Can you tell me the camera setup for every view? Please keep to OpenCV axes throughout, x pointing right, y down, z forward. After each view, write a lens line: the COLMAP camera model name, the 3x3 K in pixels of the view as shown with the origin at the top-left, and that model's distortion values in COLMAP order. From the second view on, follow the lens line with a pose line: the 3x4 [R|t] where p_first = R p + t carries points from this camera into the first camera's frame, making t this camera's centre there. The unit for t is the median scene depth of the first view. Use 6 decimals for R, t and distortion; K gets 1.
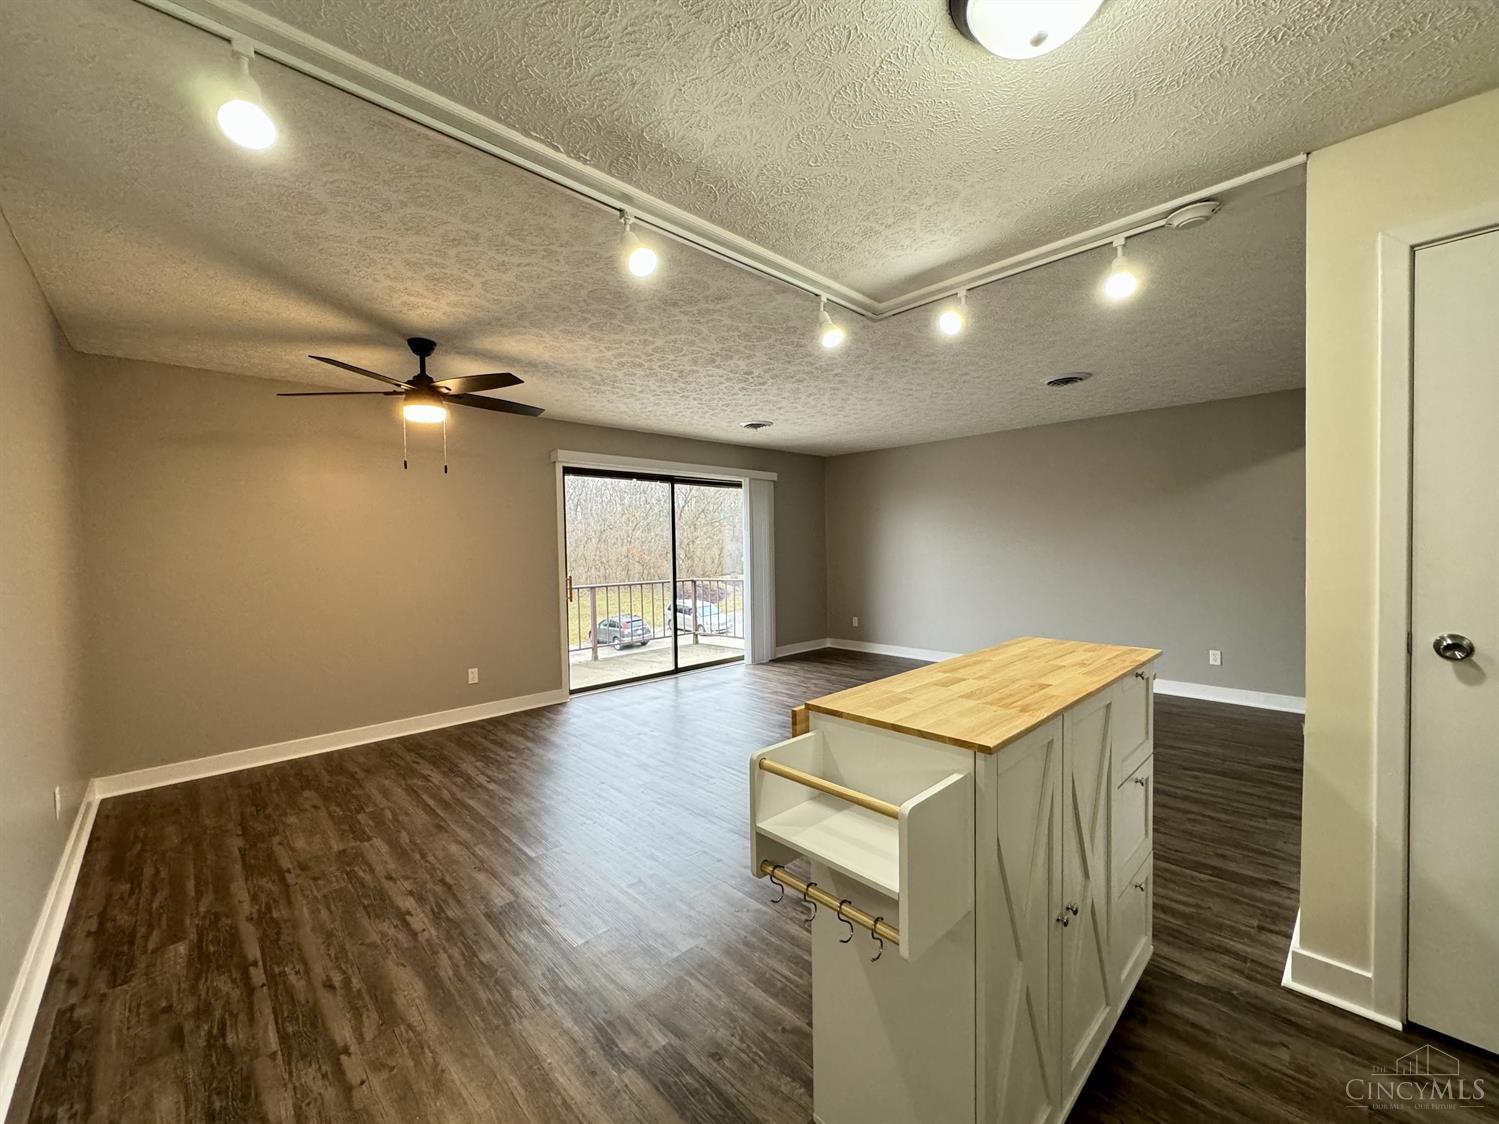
lens RADIAL K [[597.4, 0, 747.4], [0, 597.4, 555.4], [0, 0, 1]] dist [-0.002383, 0.000263]
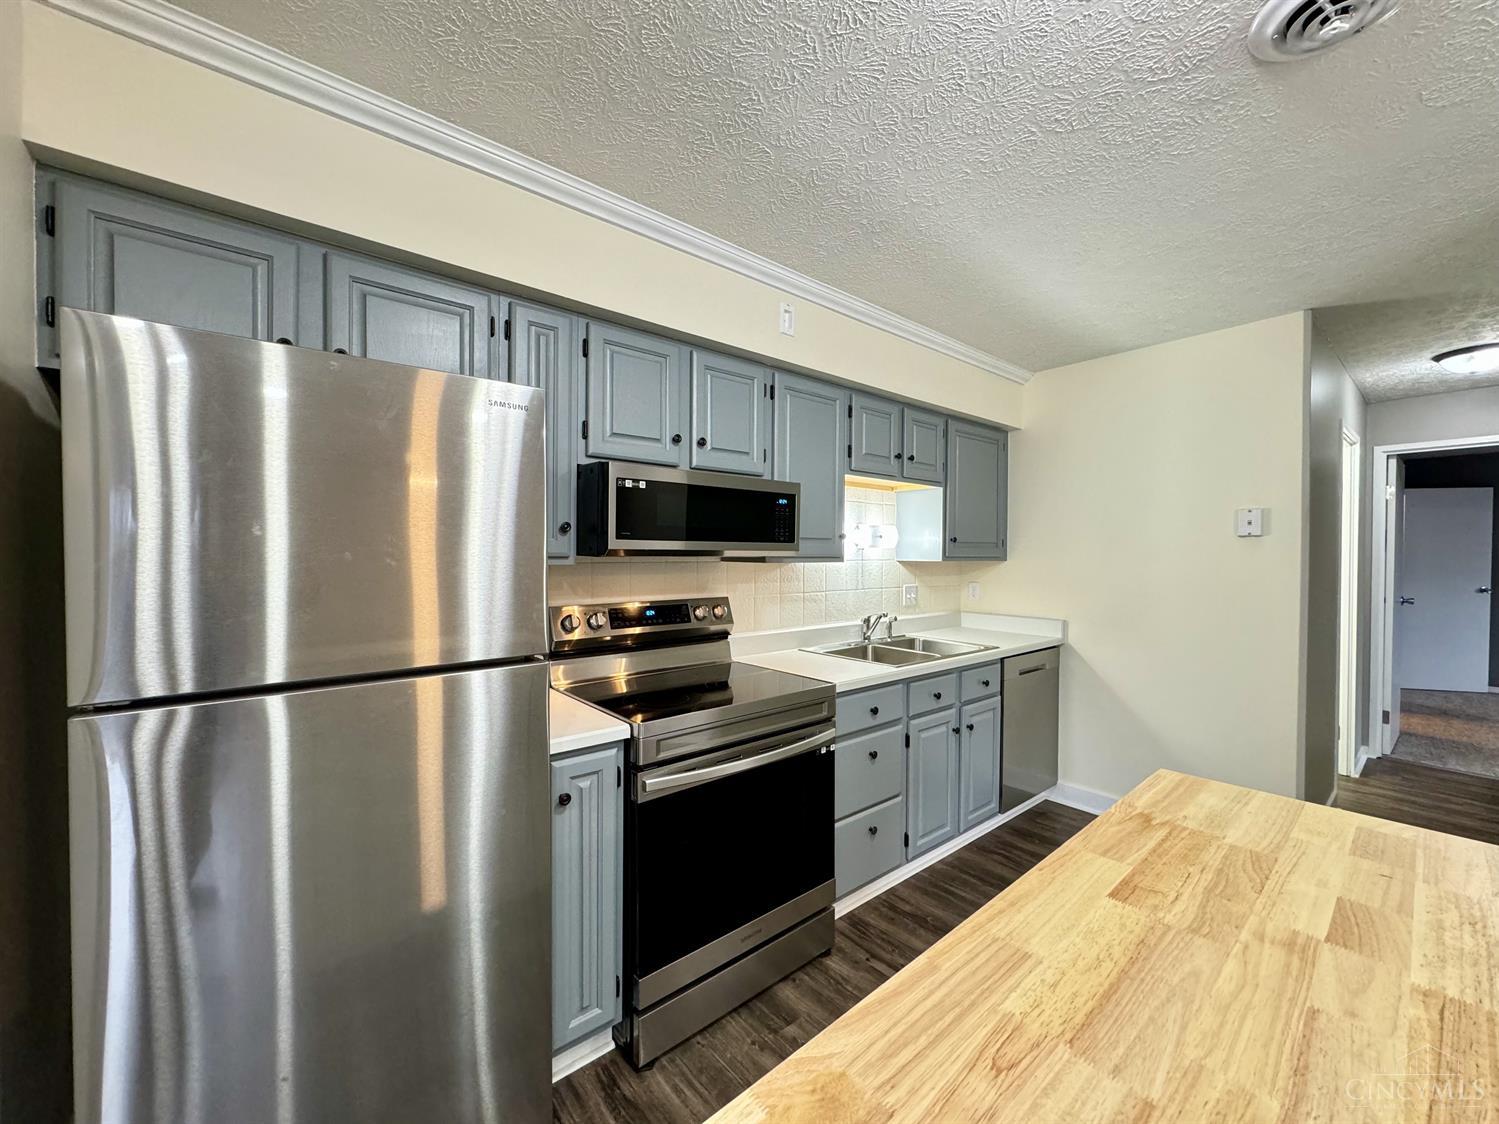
lens RADIAL K [[597.4, 0, 758.8], [0, 597.4, 554.3], [0, 0, 1]] dist [-0.002383, 0.000263]
pose [[-0.997720, 0.006945, 0.067127, 0.285112], [0.008525, 0.999693, 0.023269, -0.027778], [-0.066945, 0.023788, -0.997473, 0.564108]]
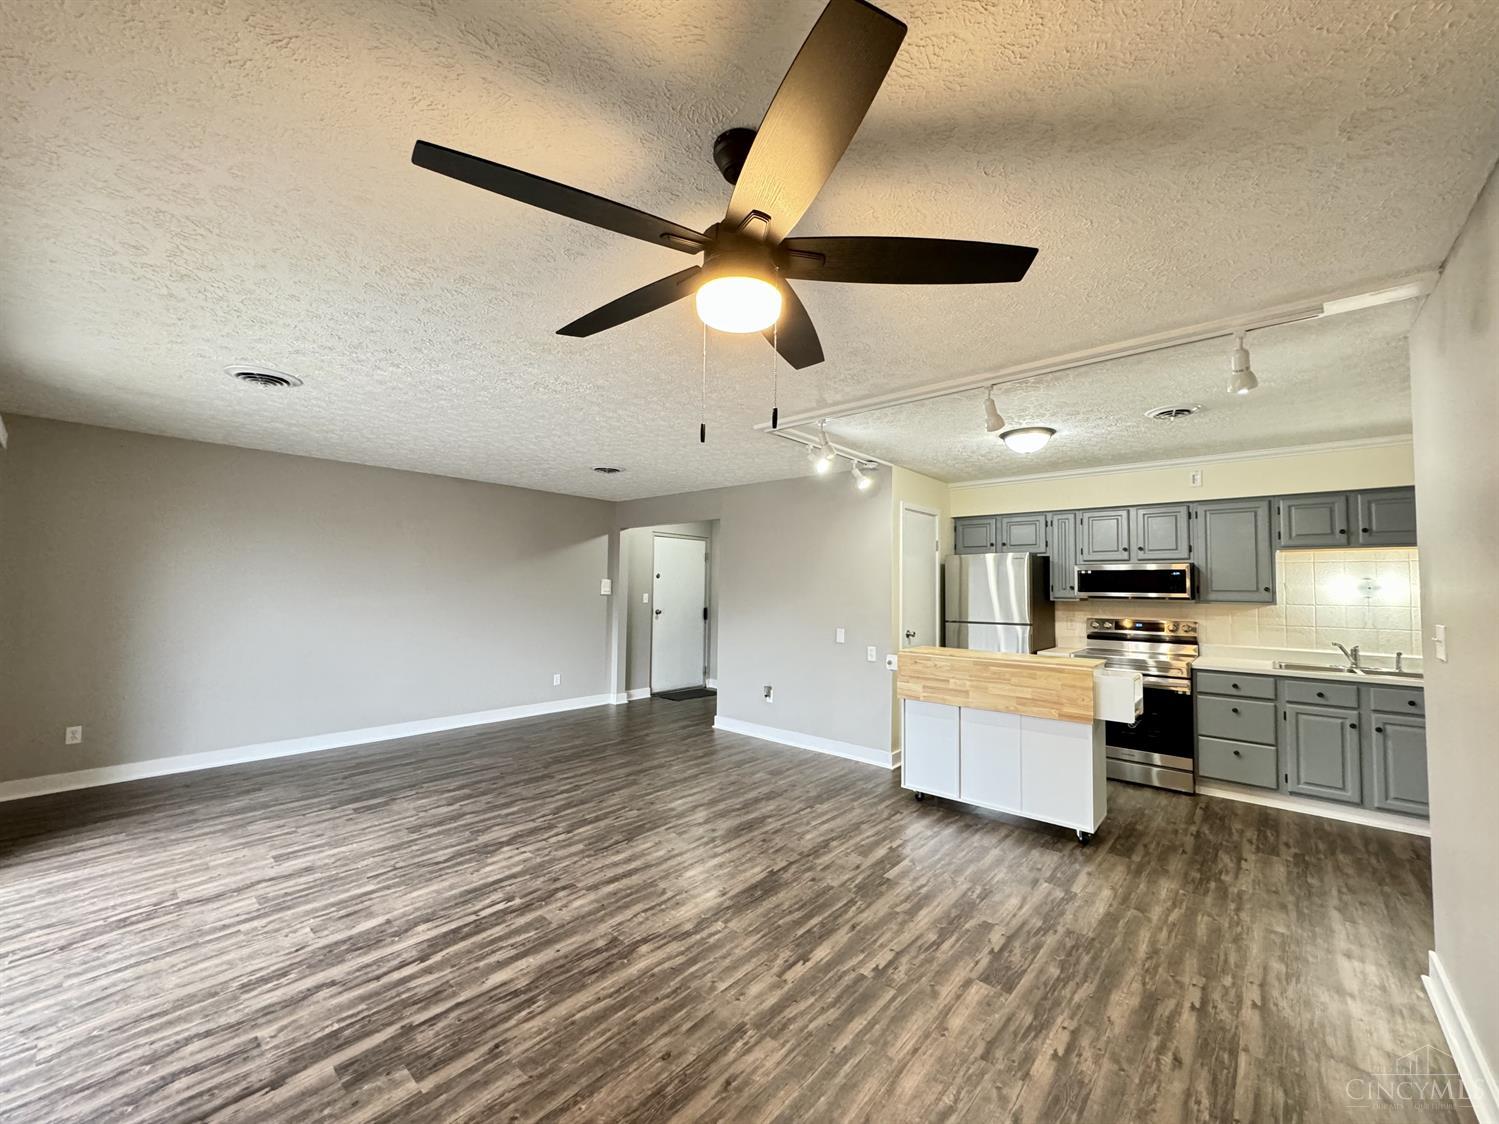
lens RADIAL K [[597.4, 0, 750.5], [0, 597.4, 557.6], [0, 0, 1]] dist [-0.002383, 0.000263]
pose [[-0.085558, 0.066254, 0.994128, -0.908089], [0.005380, 0.997803, -0.066036, -0.021611], [-0.996319, -0.000301, -0.085727, 0.969901]]
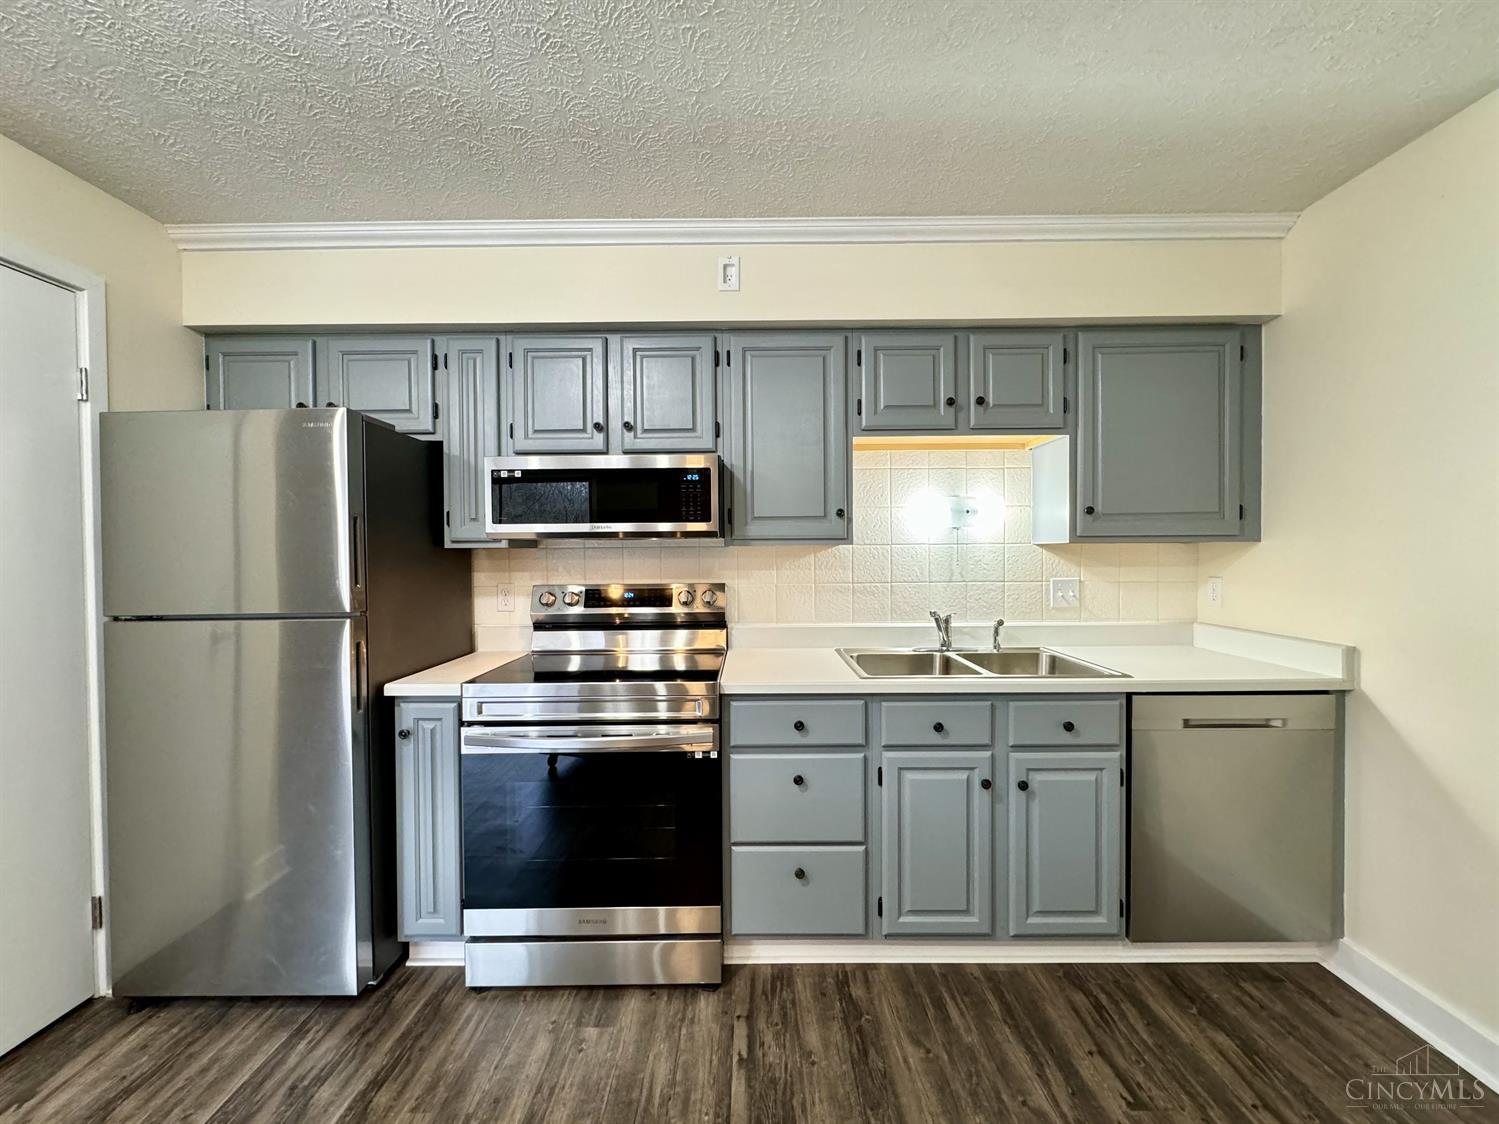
lens RADIAL K [[597.4, 0, 747.5], [0, 597.4, 555.5], [0, 0, 1]] dist [-0.002383, 0.000263]
pose [[-0.714406, 0.014418, 0.699583, -0.134362], [0.032431, 0.999396, 0.012521, 0.001230], [-0.698980, 0.031633, -0.714441, 0.312568]]
